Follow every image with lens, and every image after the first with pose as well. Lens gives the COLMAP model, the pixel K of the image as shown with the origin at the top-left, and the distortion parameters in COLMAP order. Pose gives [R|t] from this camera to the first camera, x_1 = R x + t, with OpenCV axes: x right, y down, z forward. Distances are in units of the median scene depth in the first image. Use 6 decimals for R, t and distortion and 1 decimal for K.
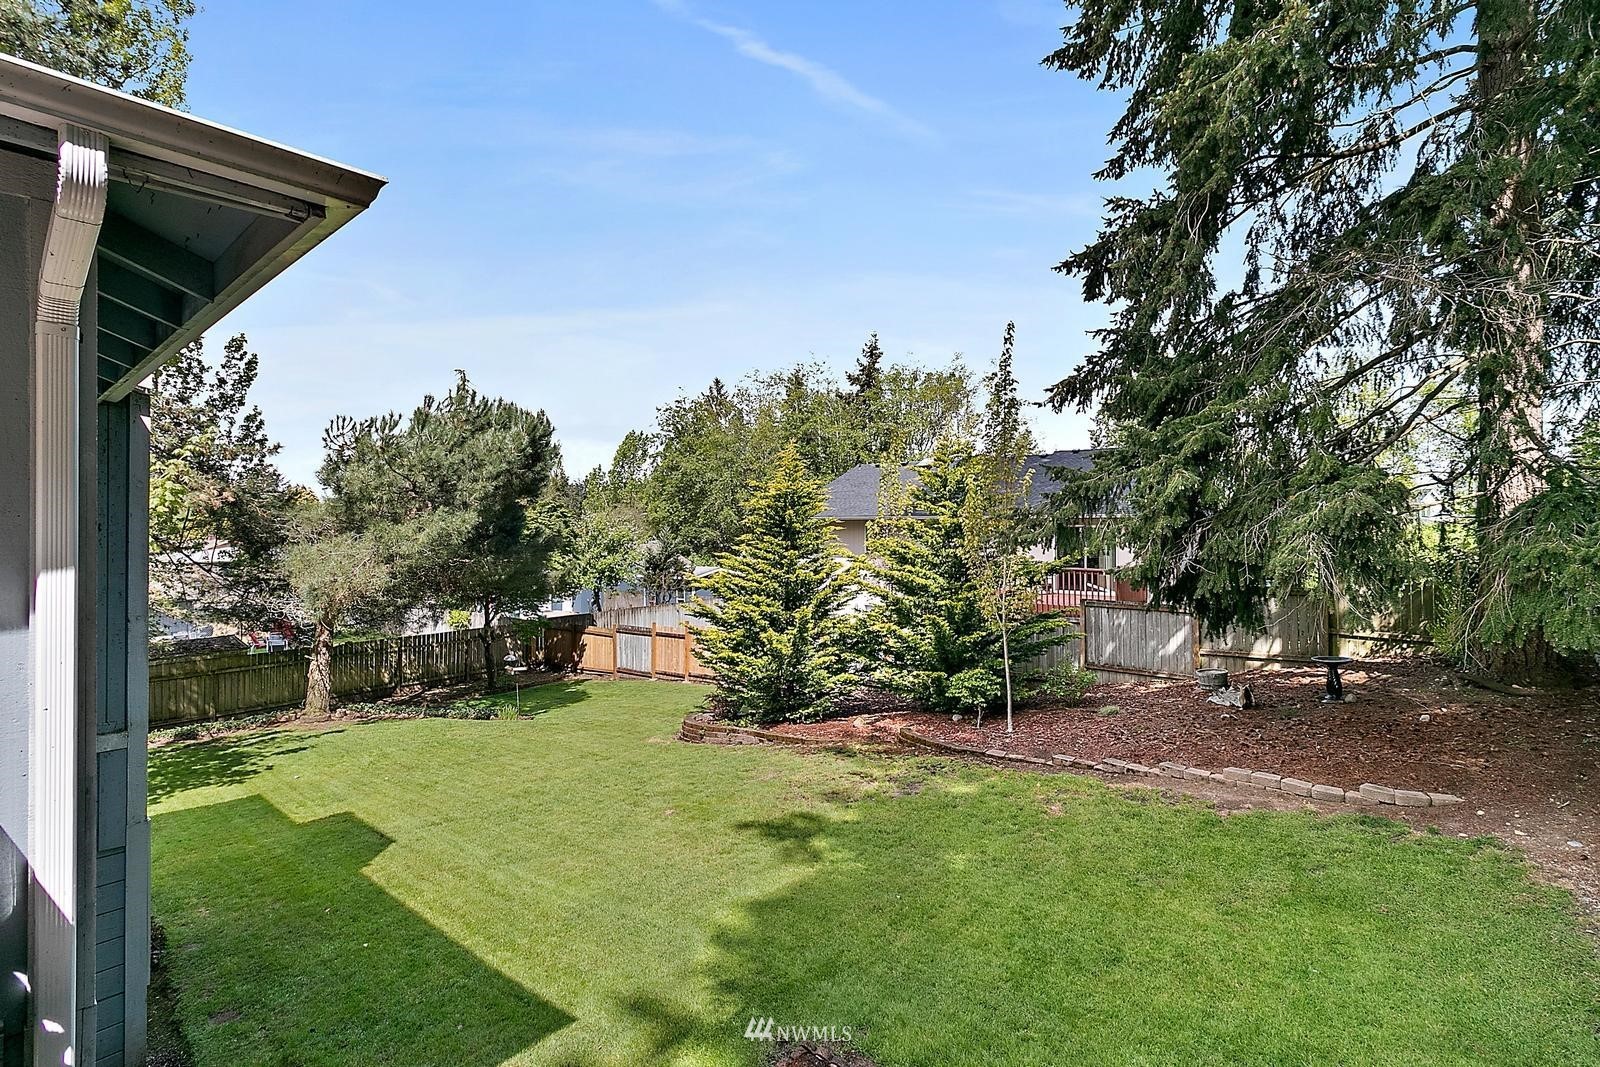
lens RADIAL K [[739.1, 0, 800.8], [0, 739.1, 522.2], [0, 0, 1]] dist [0.001904, 0.000351]
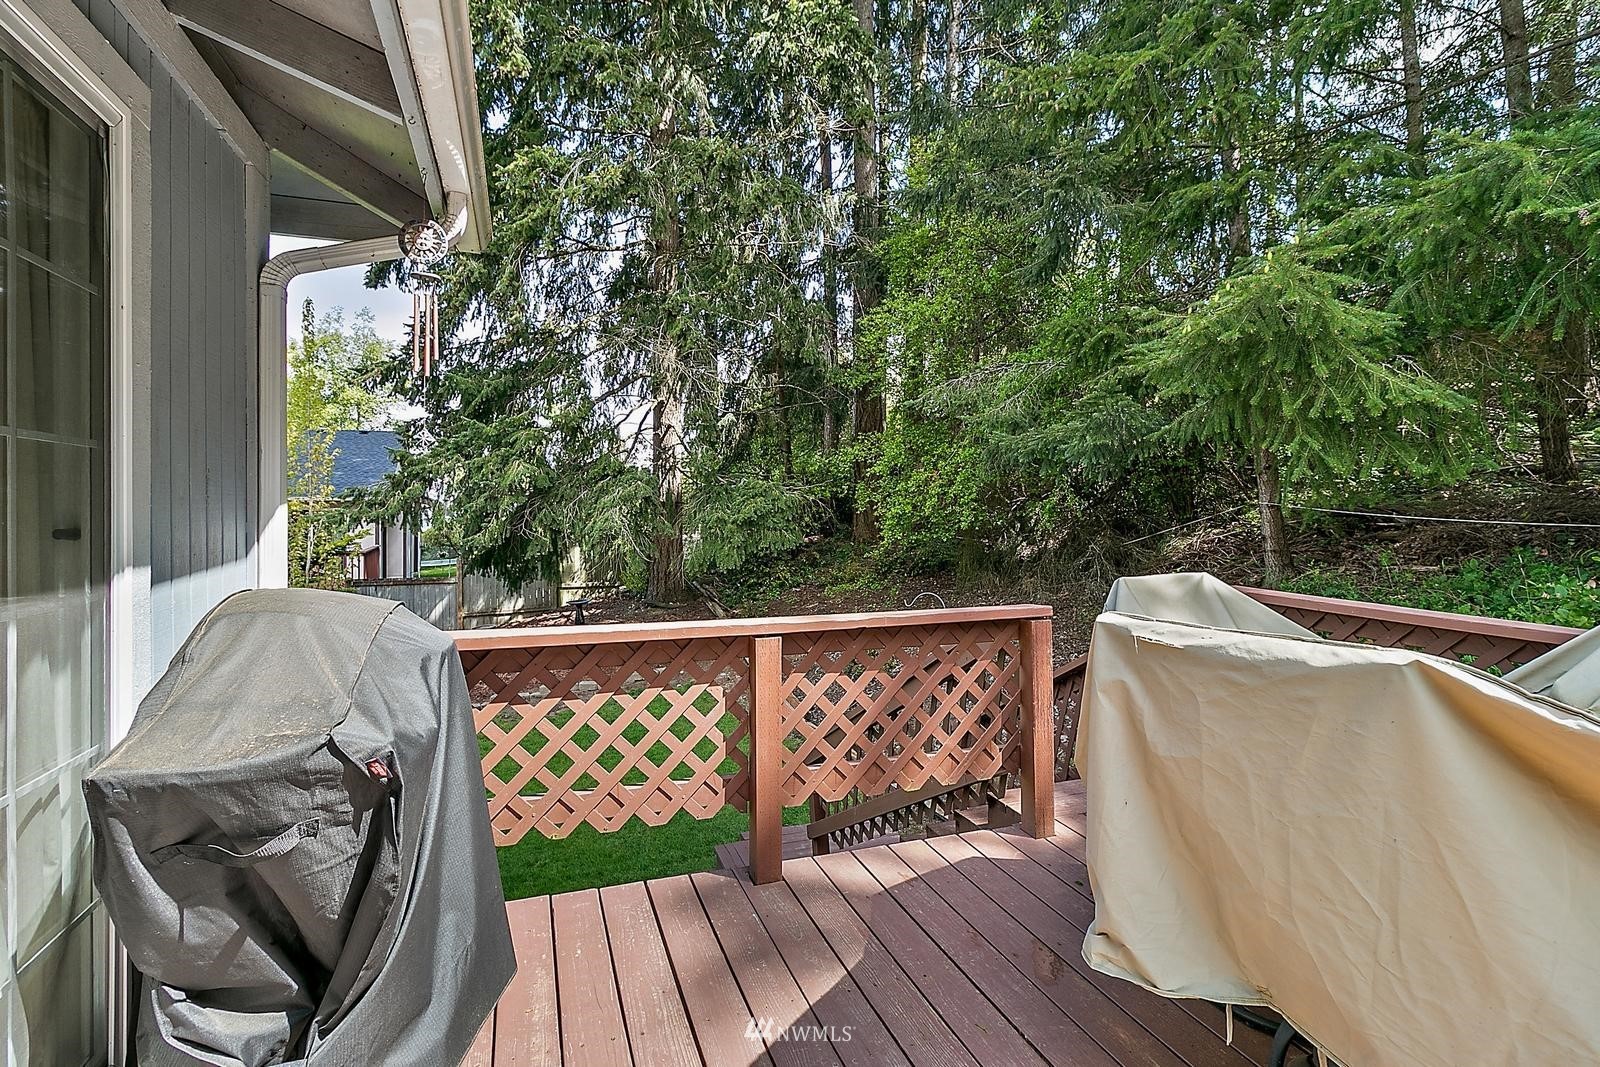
lens RADIAL K [[739.1, 0, 803.5], [0, 739.1, 519.1], [0, 0, 1]] dist [0.001904, 0.000351]
pose [[0.488412, -0.011232, 0.872541, -0.111321], [-0.001882, 0.999901, 0.013925, 0.003564], [-0.872611, -0.008443, 0.488343, -0.020342]]
